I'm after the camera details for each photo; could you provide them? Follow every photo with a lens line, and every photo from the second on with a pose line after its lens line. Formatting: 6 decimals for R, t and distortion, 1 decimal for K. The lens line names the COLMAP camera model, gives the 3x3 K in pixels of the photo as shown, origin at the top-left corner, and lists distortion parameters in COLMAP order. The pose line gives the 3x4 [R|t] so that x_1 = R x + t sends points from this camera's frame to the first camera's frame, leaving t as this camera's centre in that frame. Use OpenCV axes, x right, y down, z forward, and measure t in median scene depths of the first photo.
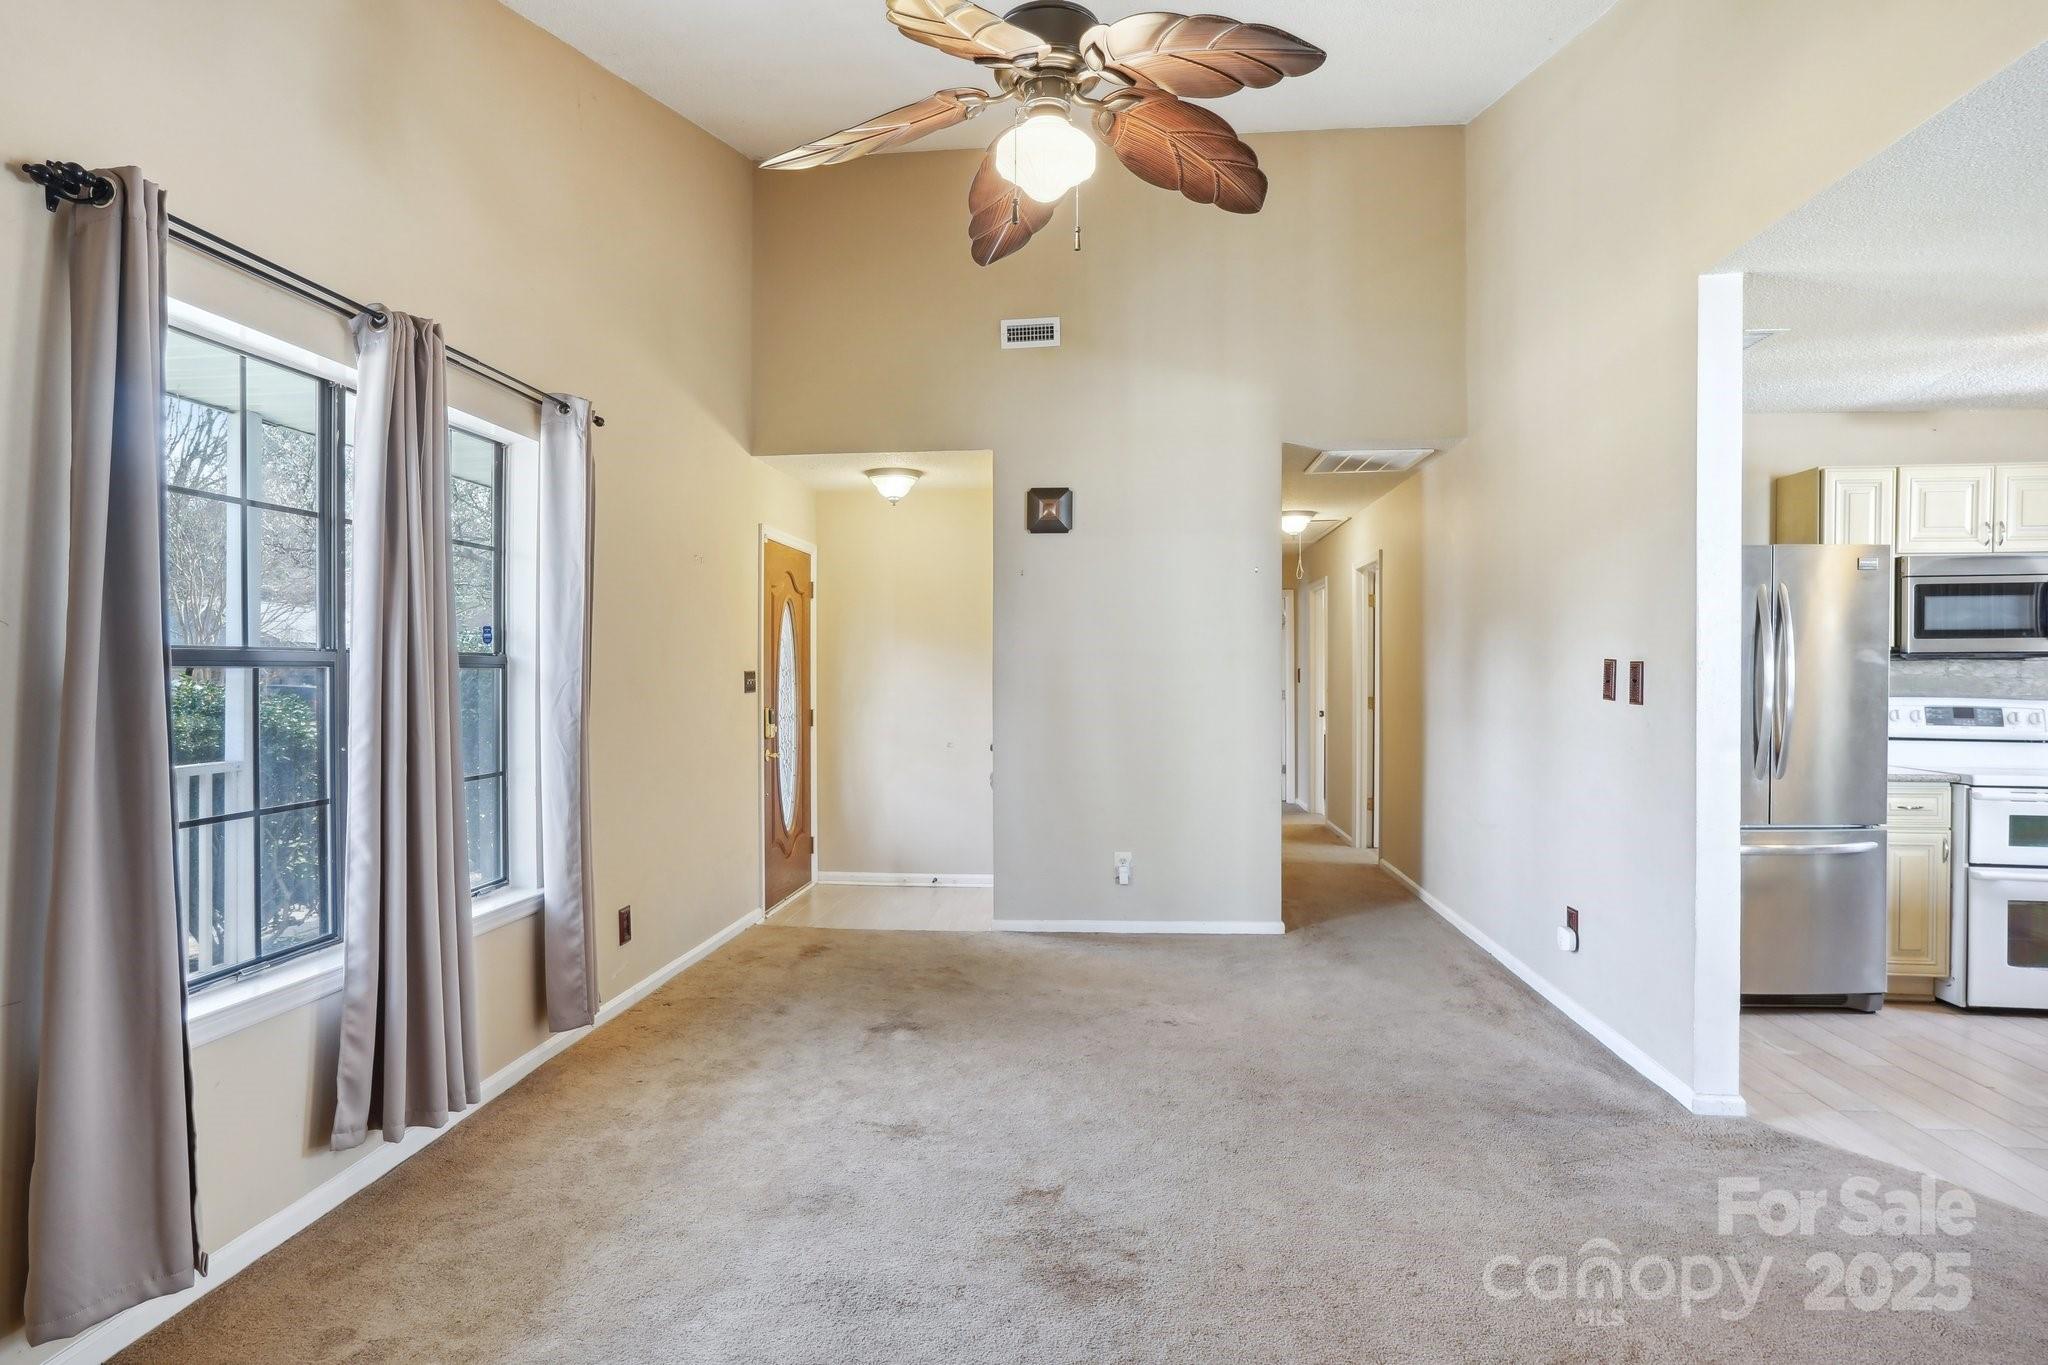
lens RADIAL K [[1096.8, 0, 1001.0], [0, 1096.8, 686.4], [0, 0, 1]] dist [-0.021698, 0.001761]
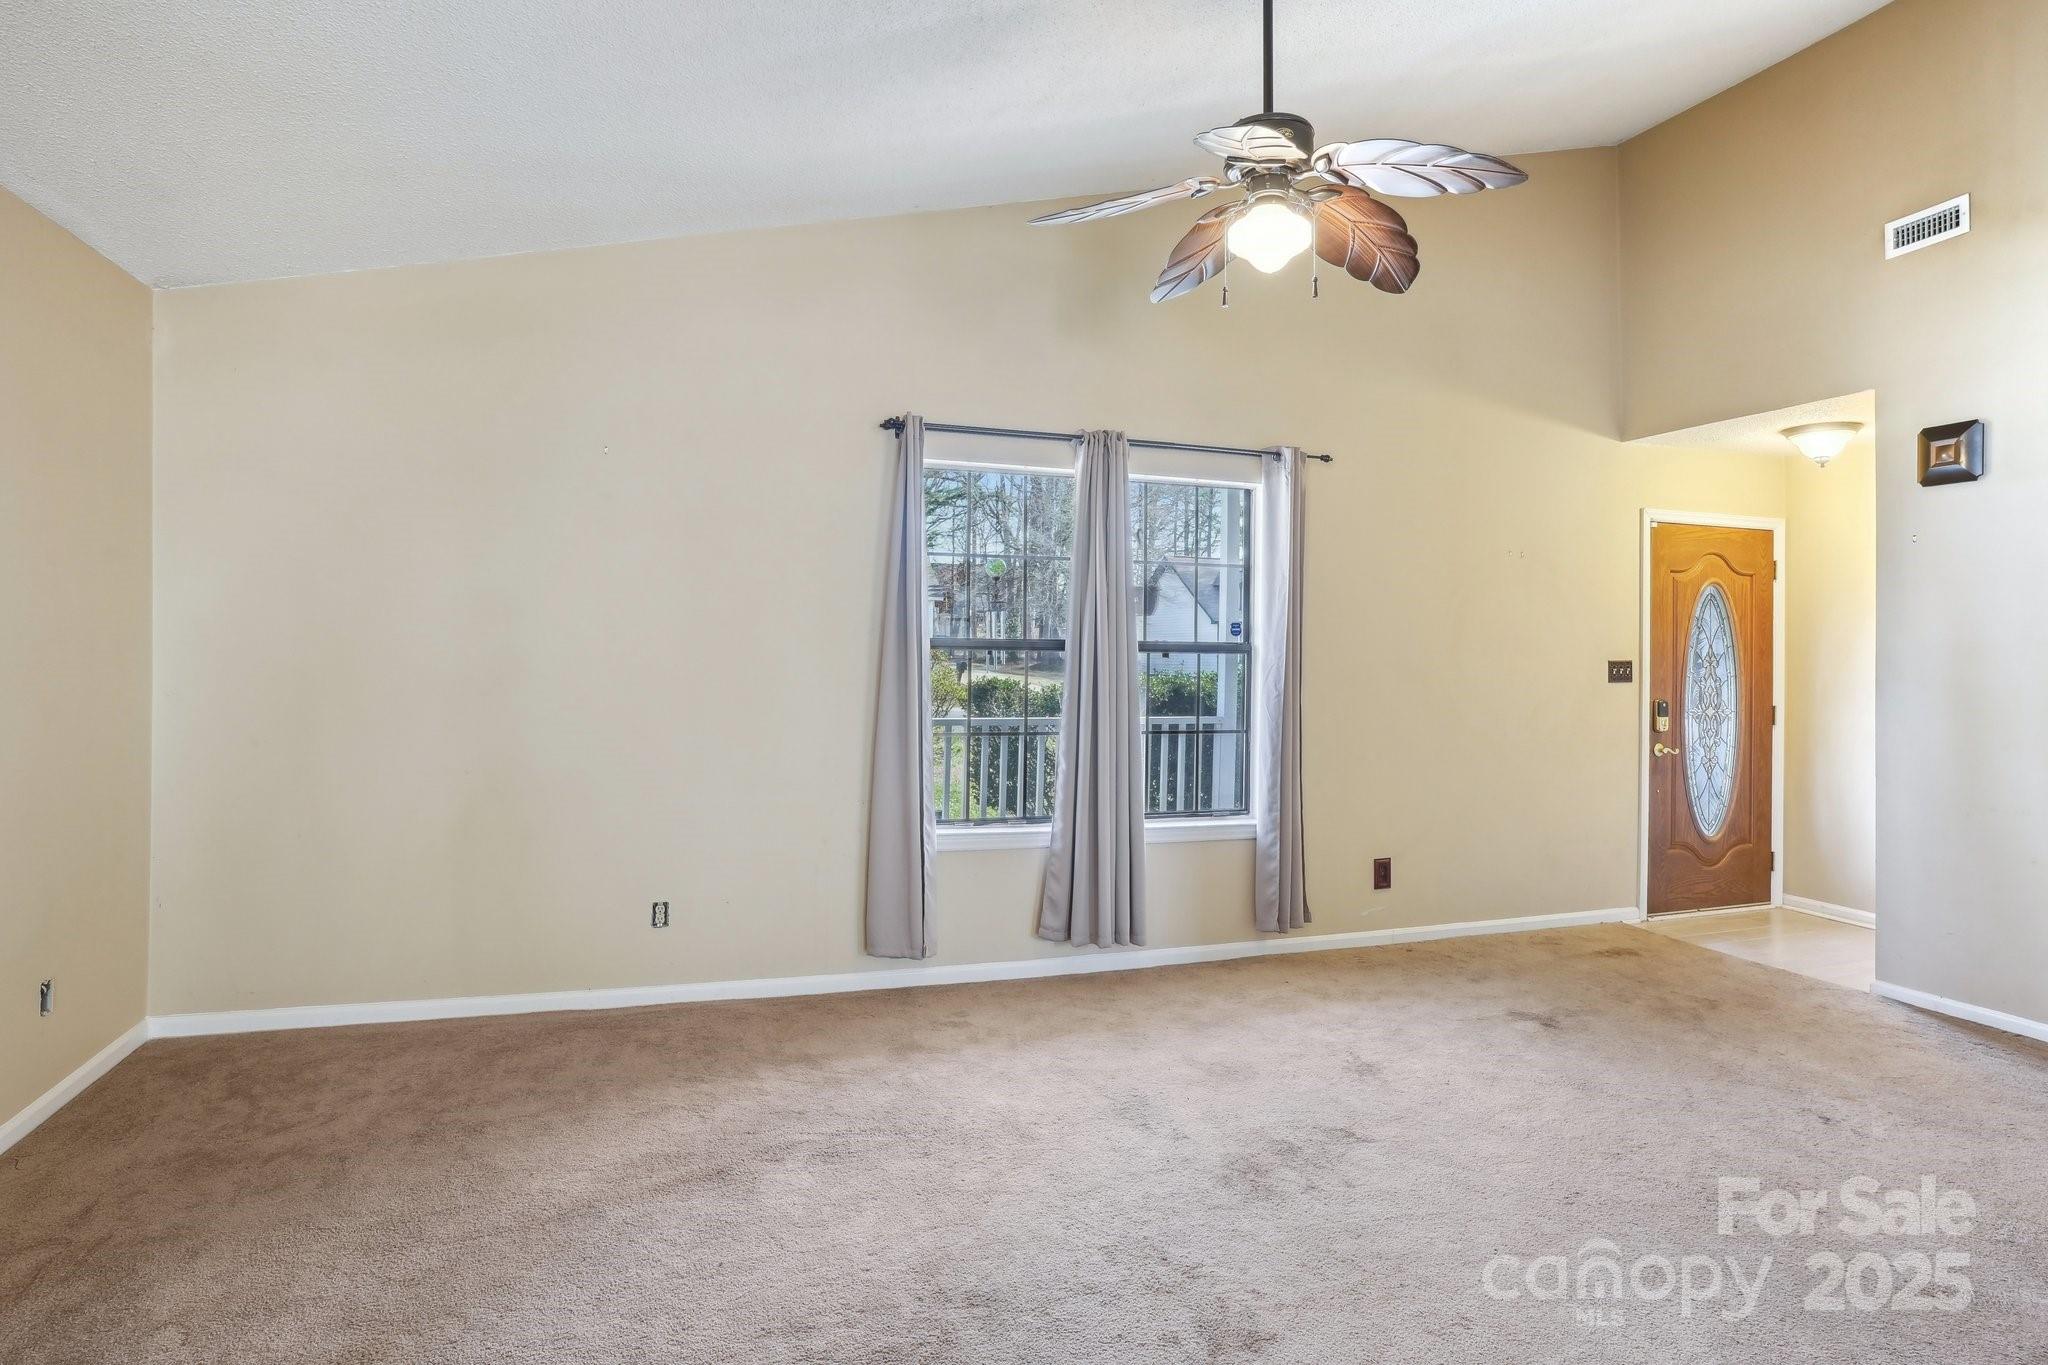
lens RADIAL K [[1146.7, 0, 1060.9], [0, 1146.7, 645.0], [0, 0, 1]] dist [-0.074099, 0.050966]
pose [[0.427622, 0.002916, -0.903953, 0.622081], [-0.026177, 0.999615, -0.009158, -0.007449], [0.903579, 0.027579, 0.427533, 0.156906]]
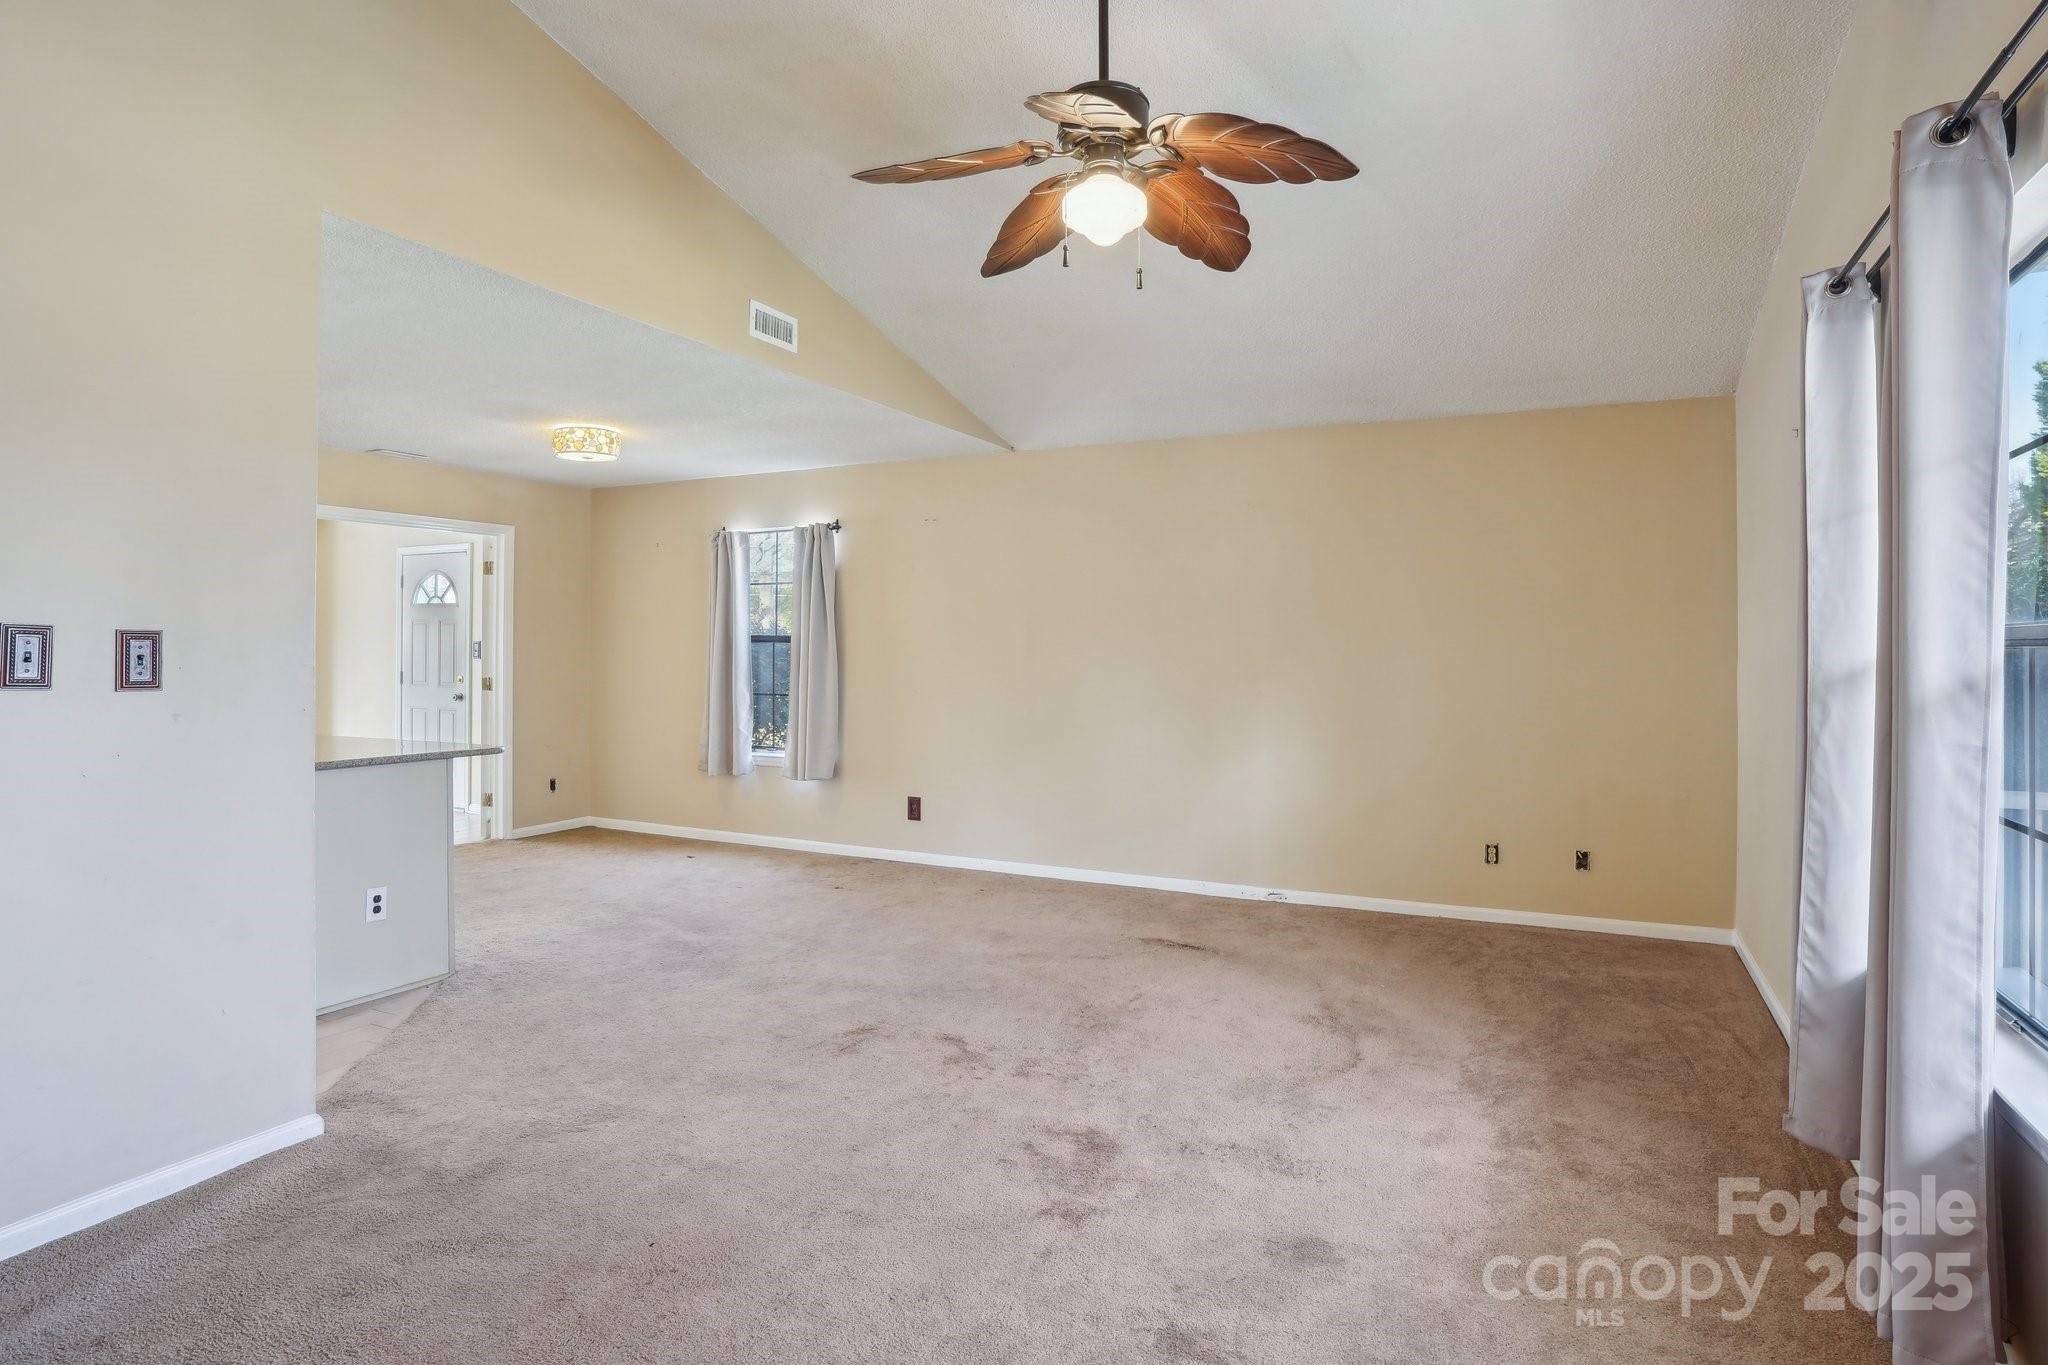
lens RADIAL K [[1094.0, 0, 1022.8], [0, 1094.0, 644.9], [0, 0, 1]] dist [-0.061432, 0.000179]
pose [[-0.931160, 0.000007, 0.364612, -0.172098], [0.003327, 0.999959, 0.008478, -0.013919], [-0.364596, 0.009107, -0.931121, 1.226039]]
